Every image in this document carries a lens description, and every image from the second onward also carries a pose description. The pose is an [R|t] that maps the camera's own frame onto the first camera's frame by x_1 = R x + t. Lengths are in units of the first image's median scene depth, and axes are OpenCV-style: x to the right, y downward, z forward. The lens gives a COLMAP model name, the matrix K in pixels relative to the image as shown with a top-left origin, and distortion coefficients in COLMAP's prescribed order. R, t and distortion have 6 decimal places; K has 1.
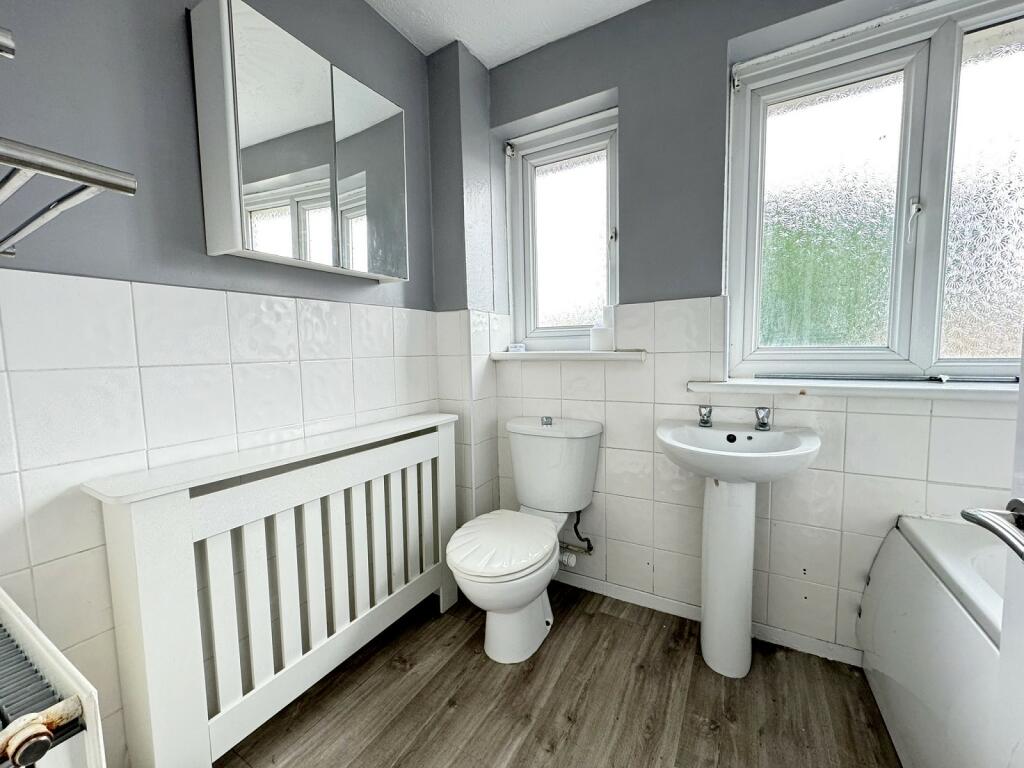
lens RADIAL K [[405.5, 0, 512.0], [0, 405.5, 384.0], [0, 0, 1]] dist [-0.000488, 0.000293]
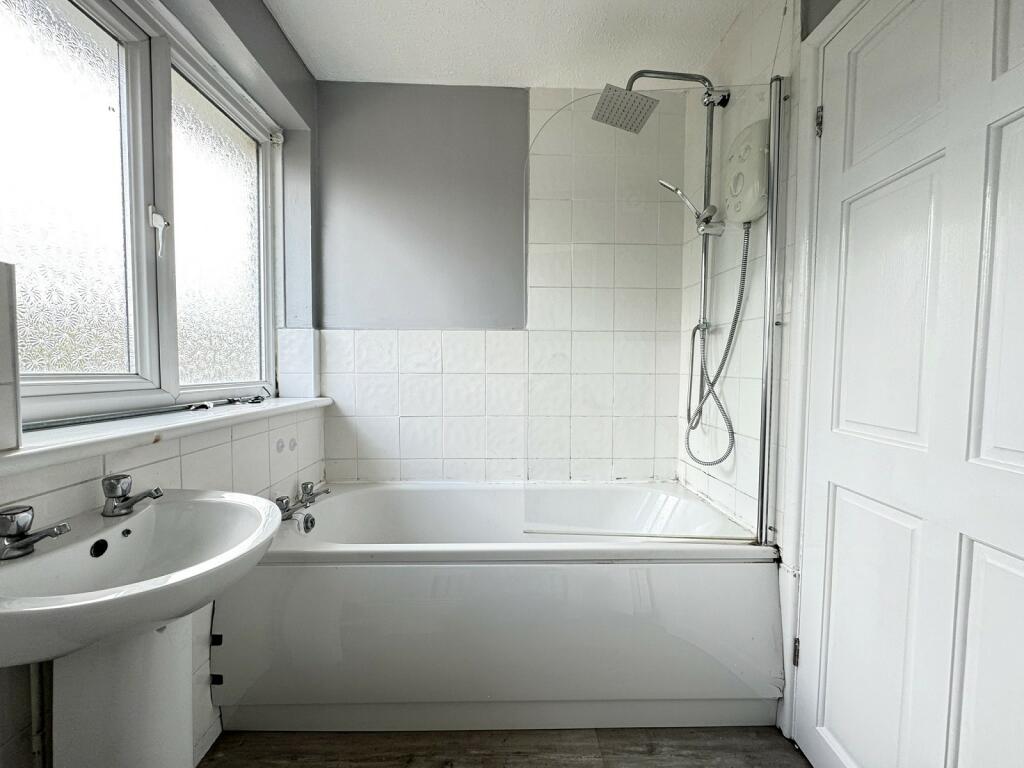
lens RADIAL K [[405.5, 0, 512.0], [0, 405.5, 384.0], [0, 0, 1]] dist [-0.000488, 0.000293]
pose [[-0.478197, -0.030773, 0.877713, -0.192330], [0.070885, 0.994773, 0.073496, -0.082952], [-0.875387, 0.097362, -0.473516, 0.784009]]
